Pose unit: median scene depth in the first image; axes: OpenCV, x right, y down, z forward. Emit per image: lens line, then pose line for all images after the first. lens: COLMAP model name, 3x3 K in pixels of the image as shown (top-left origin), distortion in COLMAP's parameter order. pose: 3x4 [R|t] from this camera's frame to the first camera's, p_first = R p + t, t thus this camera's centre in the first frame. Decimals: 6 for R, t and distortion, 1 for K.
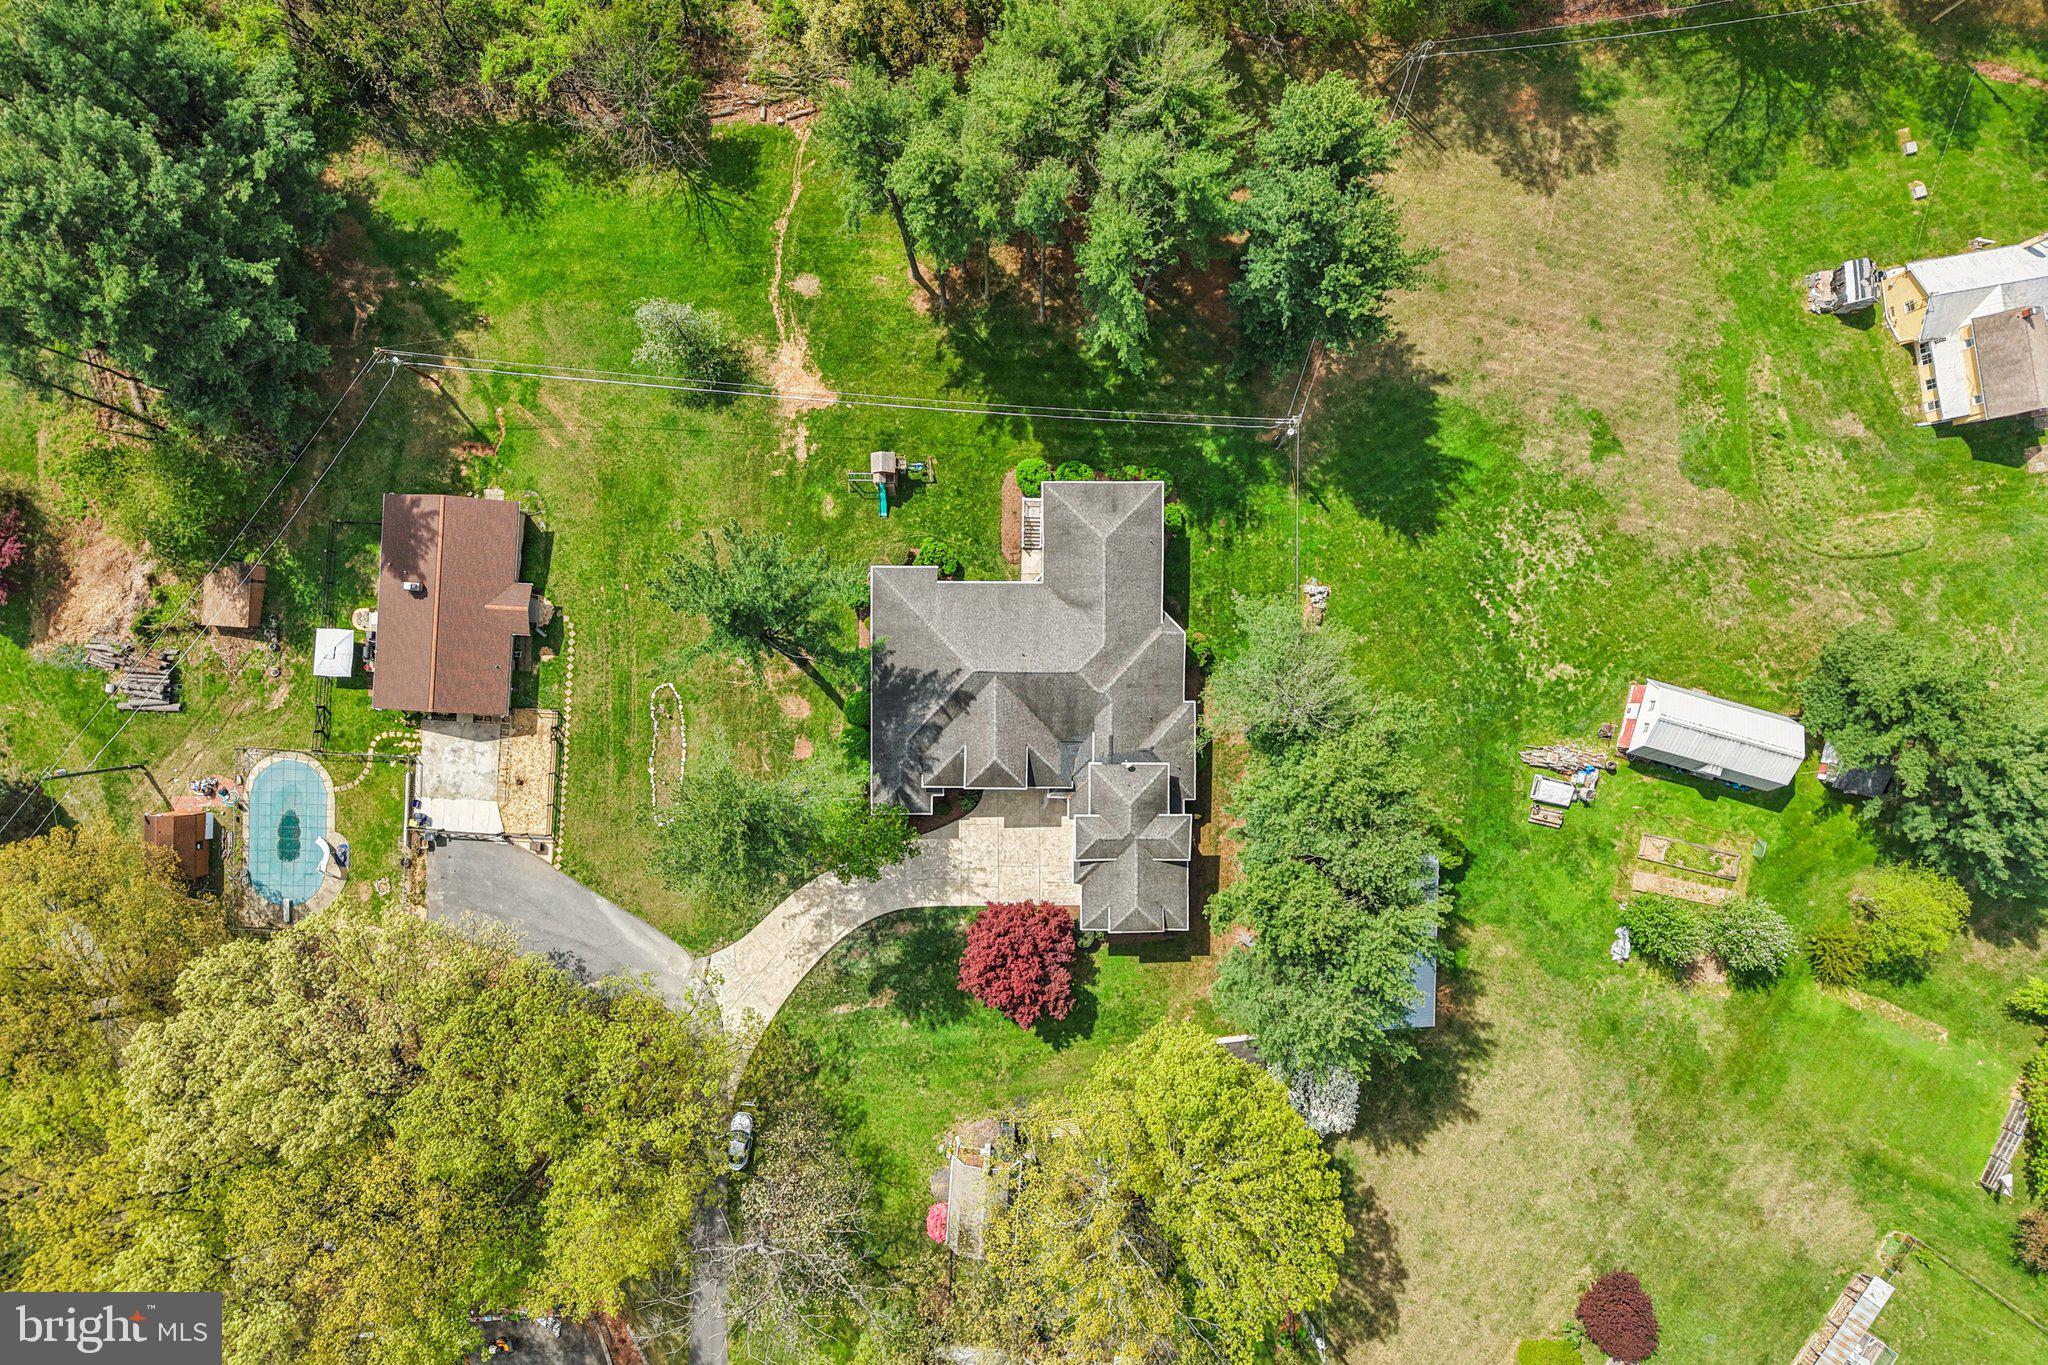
lens RADIAL K [[1390.9, 0, 982.0], [0, 1390.9, 620.3], [0, 0, 1]] dist [0.019352, -0.000079]
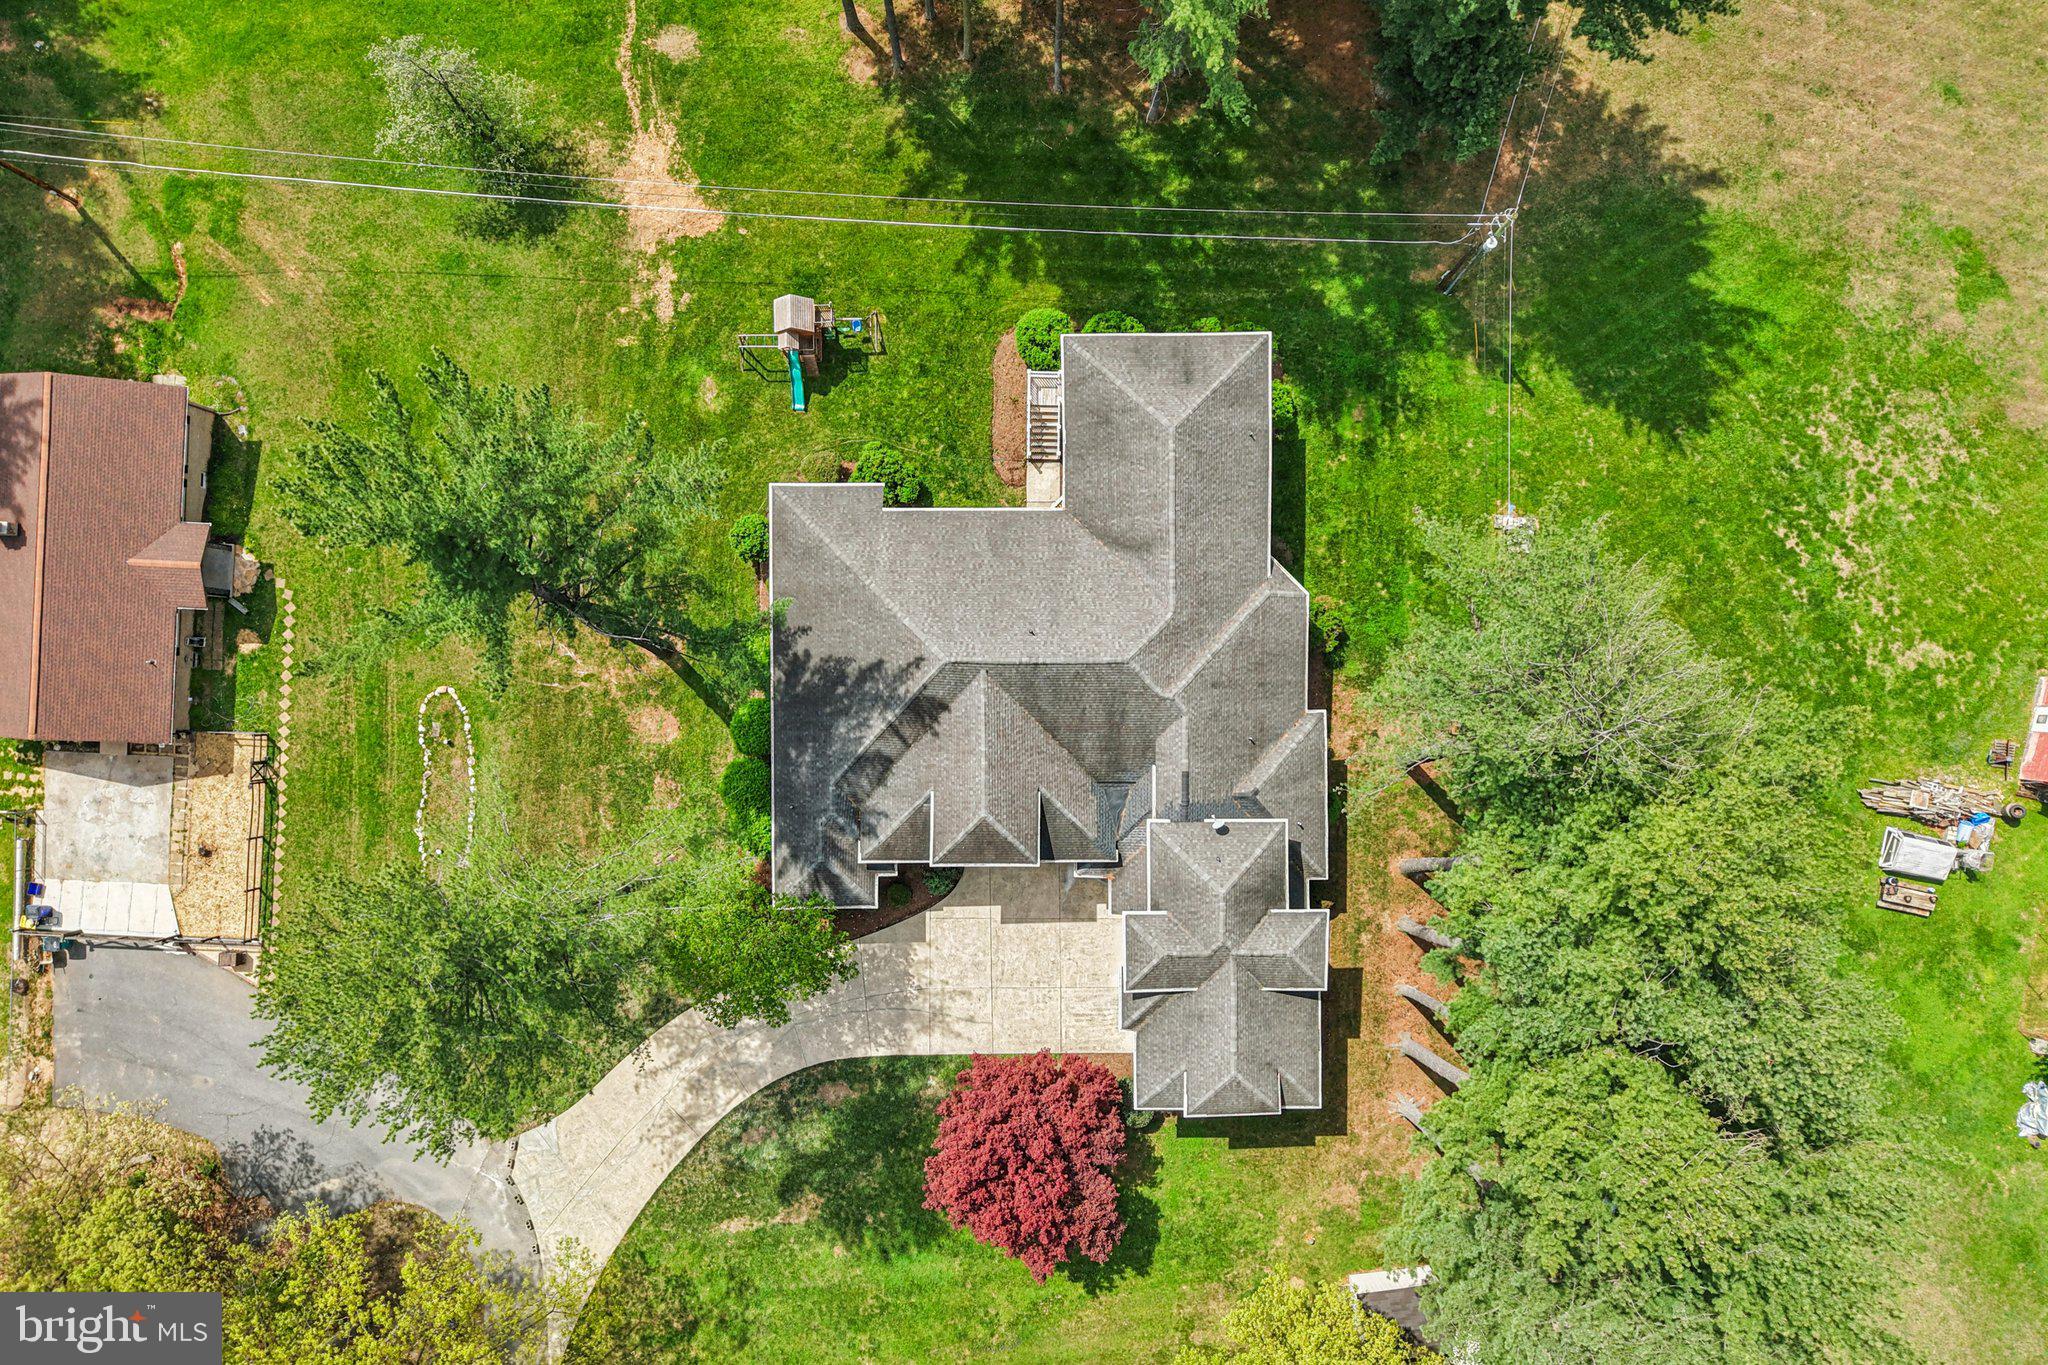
lens RADIAL K [[1386.1, 0, 1025.3], [0, 1386.1, 617.1], [0, 0, 1]] dist [0.005913, -0.002053]
pose [[0.999538, -0.006971, 0.029572, 0.009462], [0.007139, 0.999959, -0.005595, 0.020177], [-0.029531, 0.005803, 0.999547, 0.398440]]
